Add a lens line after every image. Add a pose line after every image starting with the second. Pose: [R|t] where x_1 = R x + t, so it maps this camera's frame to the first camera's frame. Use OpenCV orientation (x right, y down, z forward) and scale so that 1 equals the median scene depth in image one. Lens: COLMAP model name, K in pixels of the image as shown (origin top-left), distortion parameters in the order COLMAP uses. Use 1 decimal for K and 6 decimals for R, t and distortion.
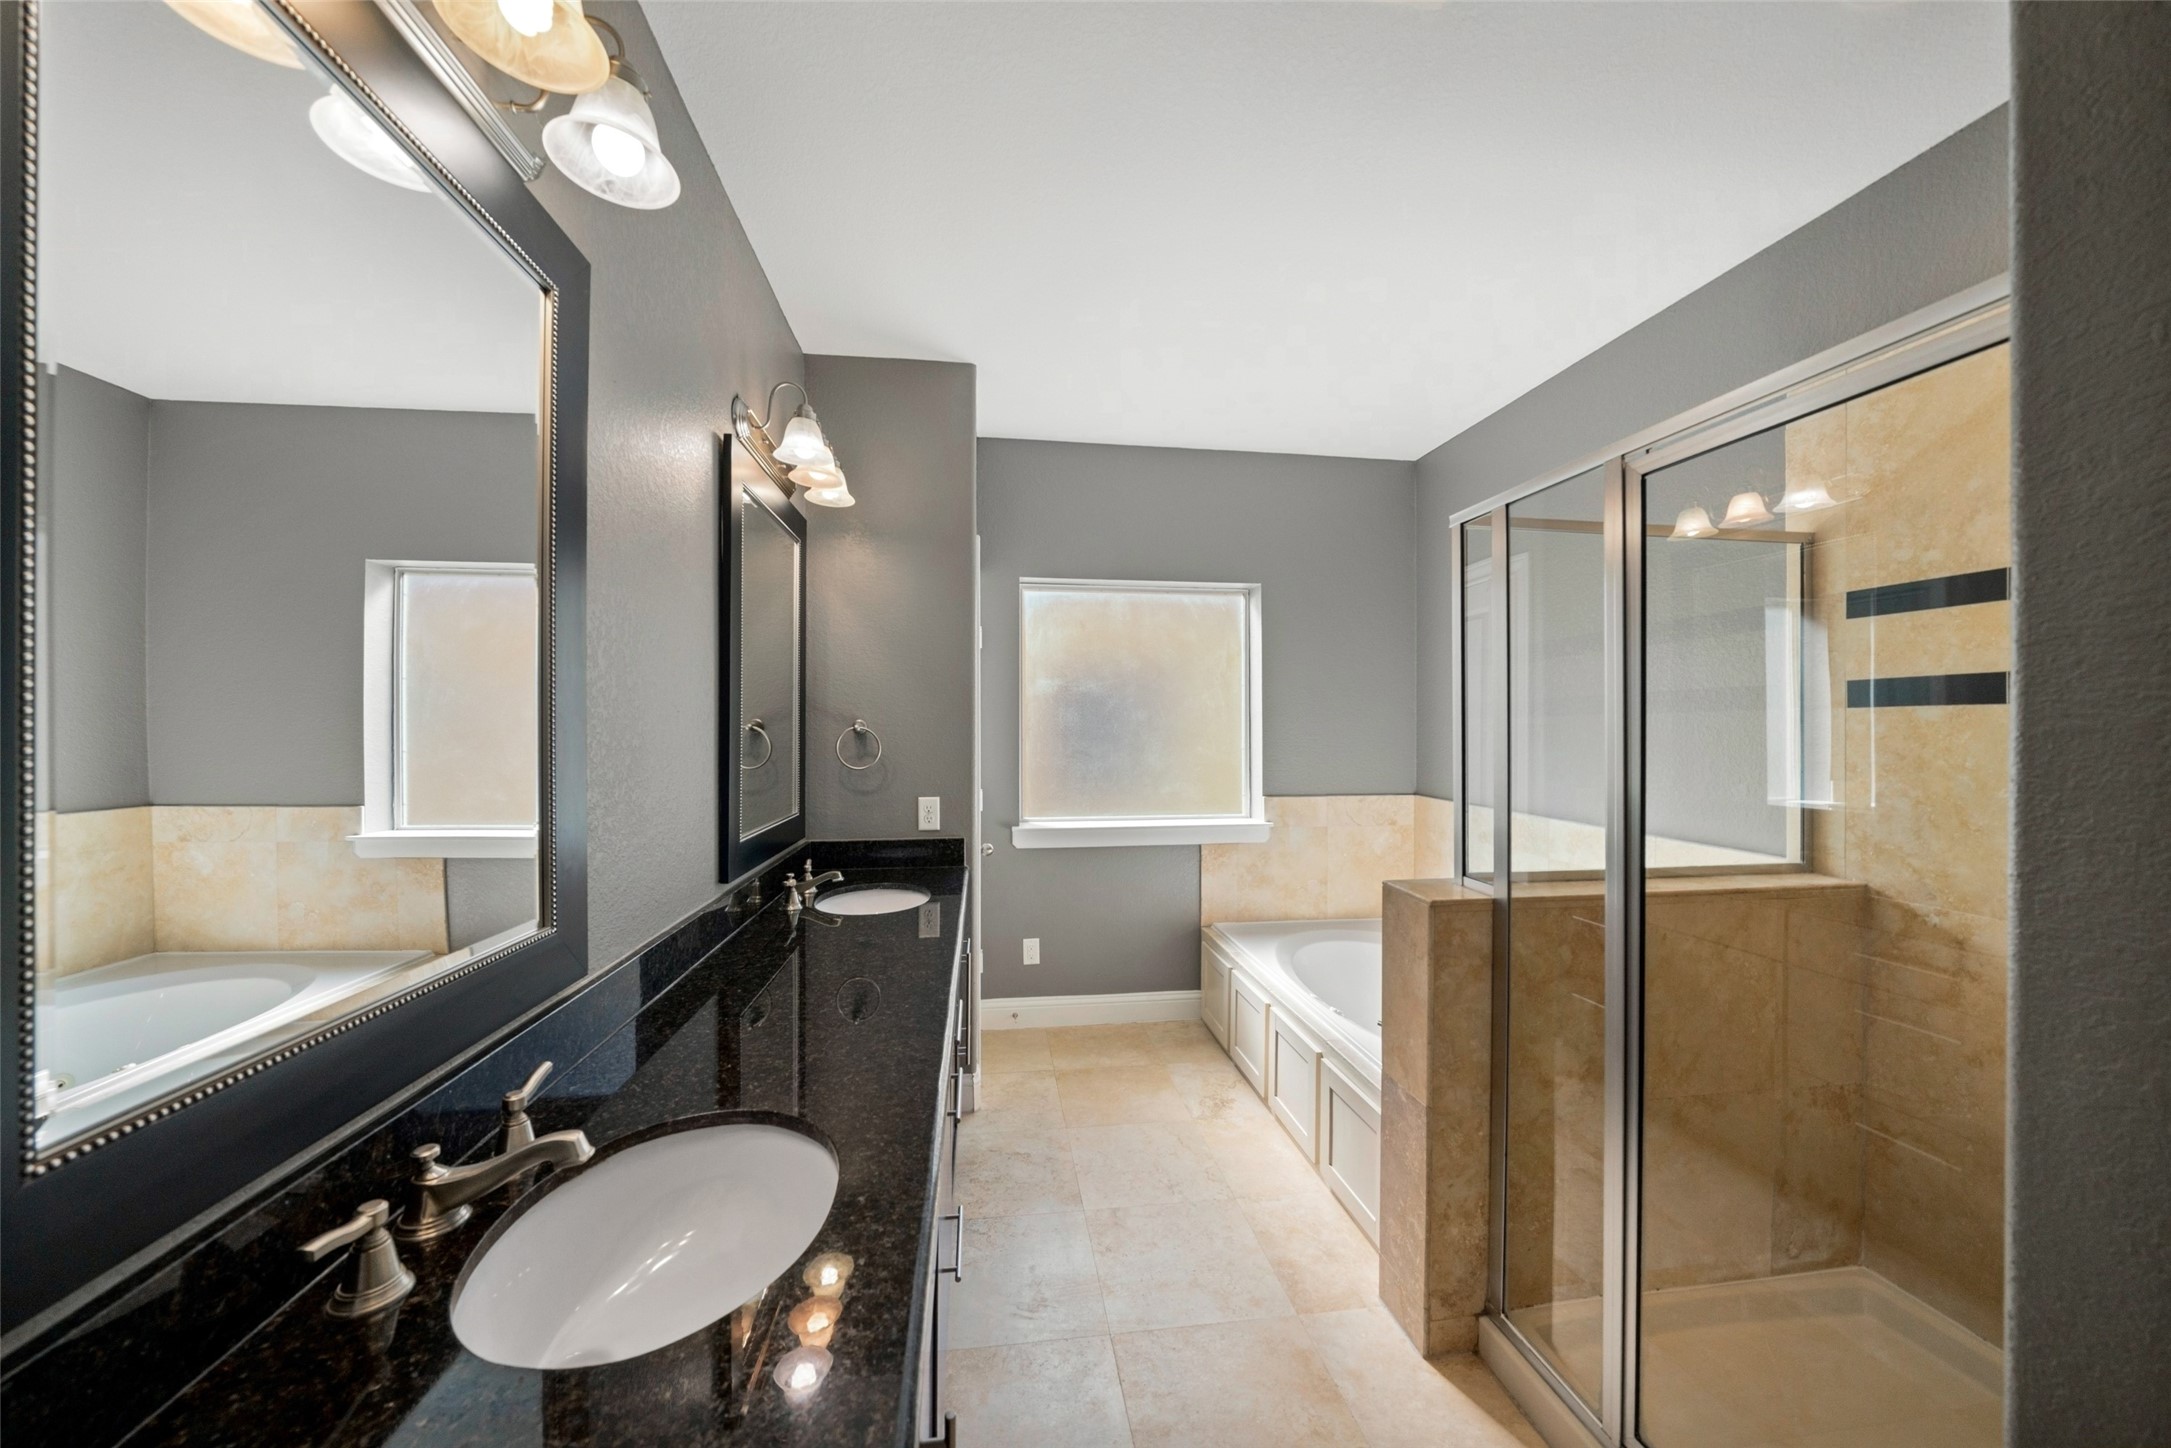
lens RADIAL K [[743.9, 0, 1085.5], [0, 743.9, 724.0], [0, 0, 1]] dist [0.000068, -0.000011]
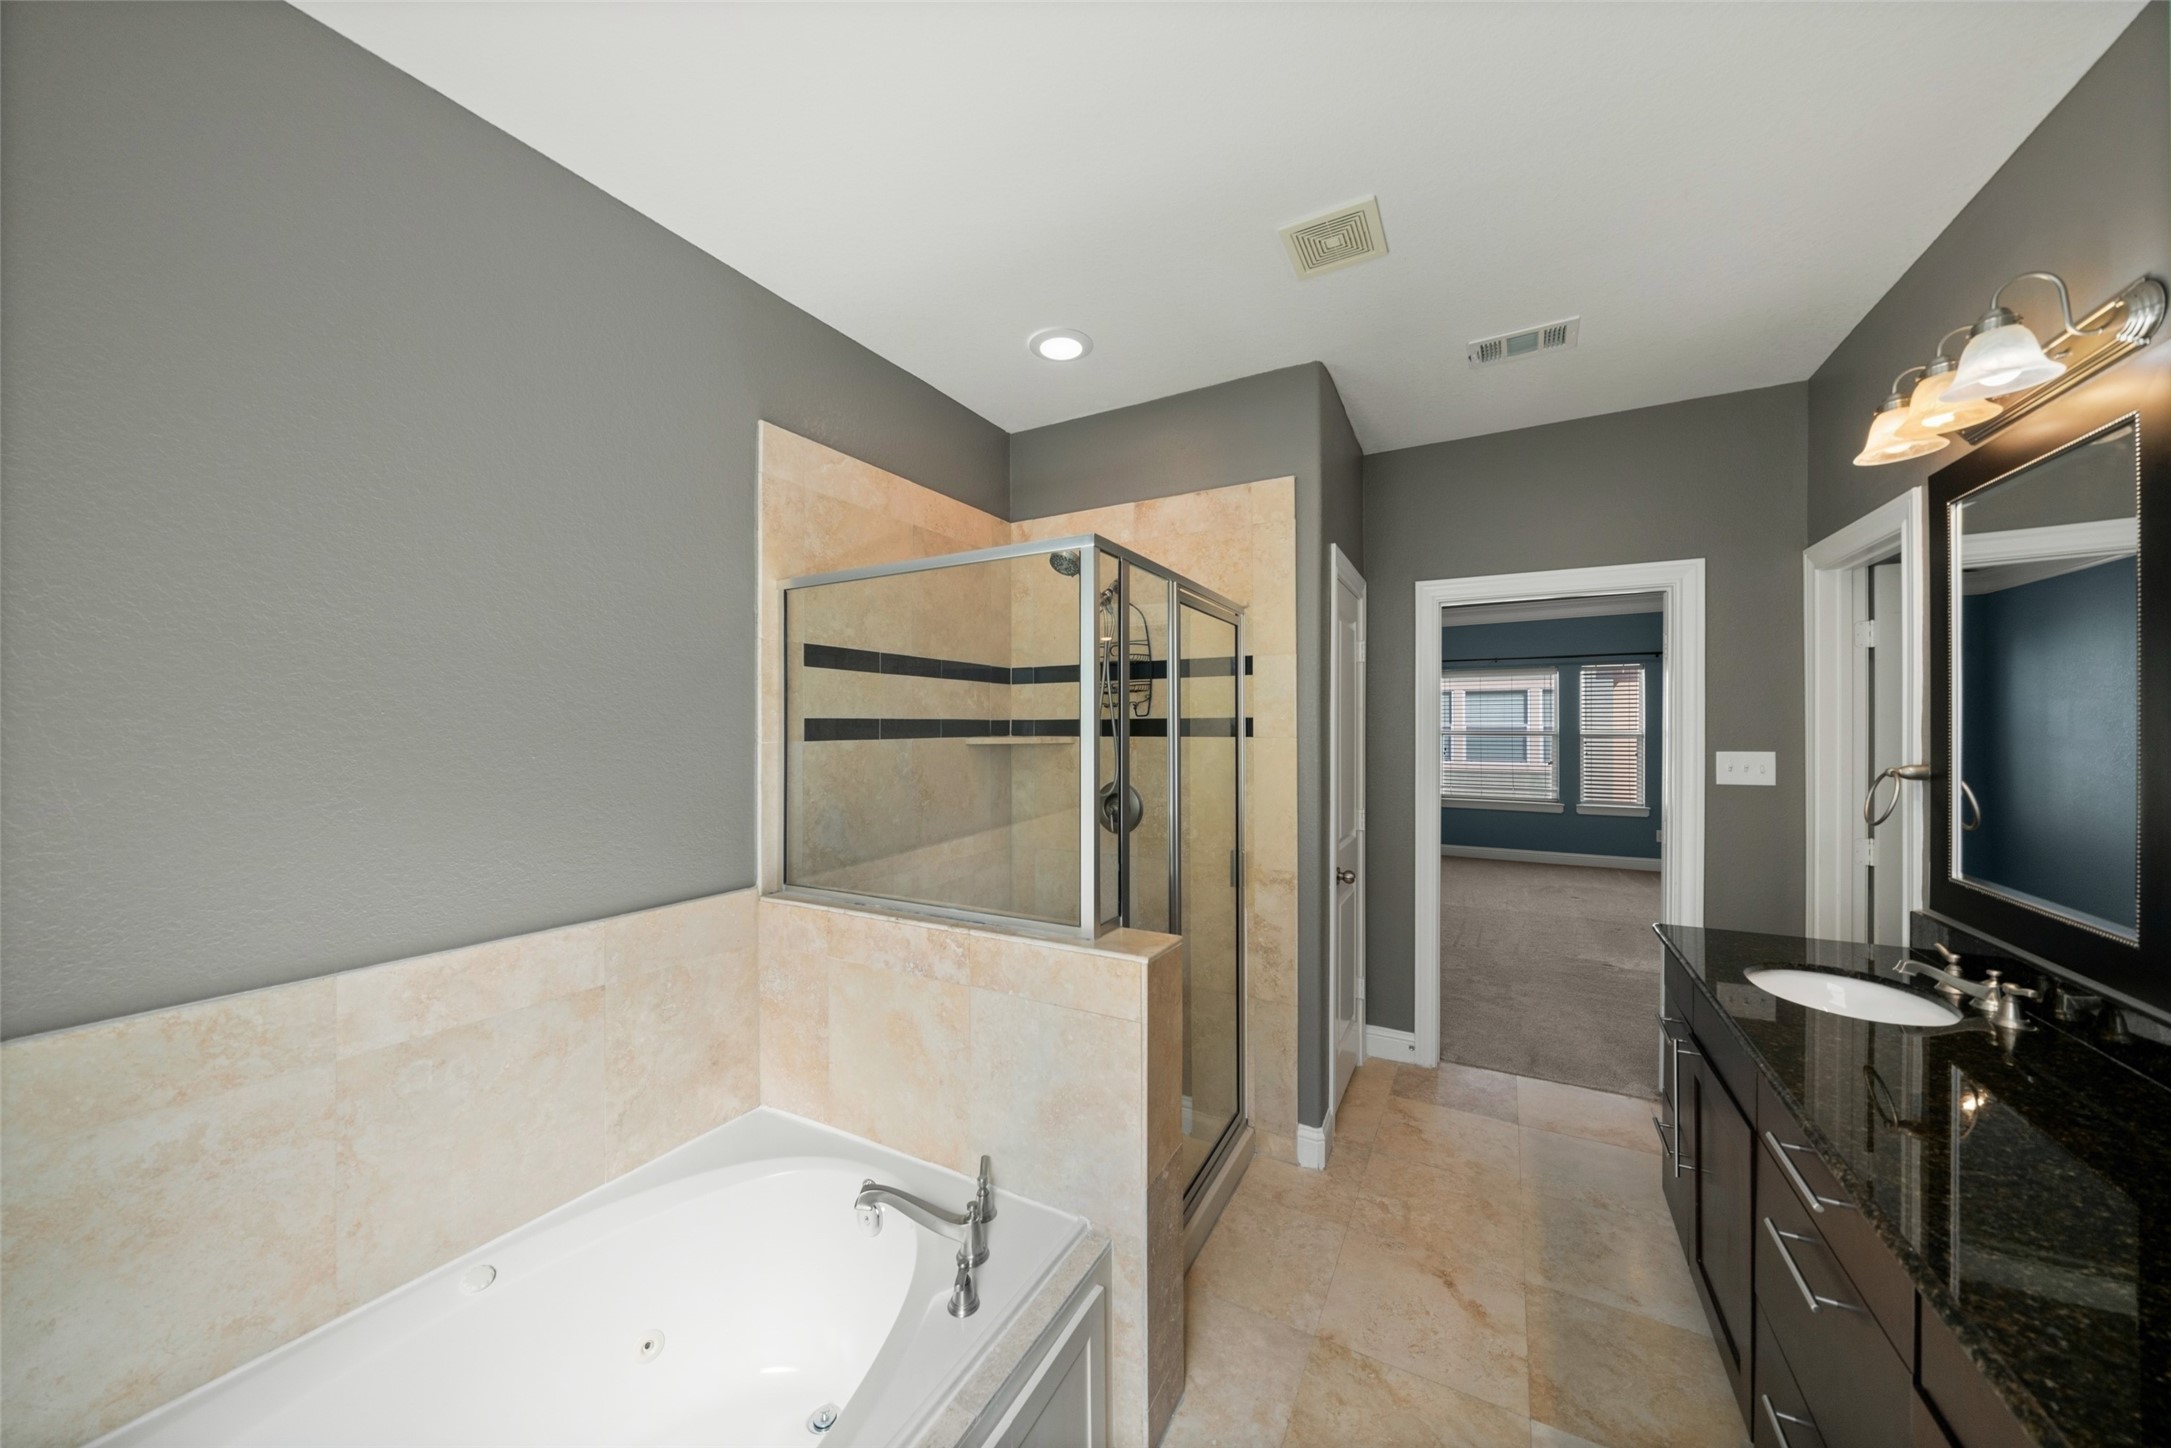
lens RADIAL K [[743.9, 0, 1085.5], [0, 743.9, 724.0], [0, 0, 1]] dist [0.000068, -0.000011]
pose [[-0.801489, 0.036872, 0.596872, -0.034928], [0.037454, 0.999233, -0.011434, -0.021784], [-0.596836, 0.013191, -0.802255, 1.835920]]
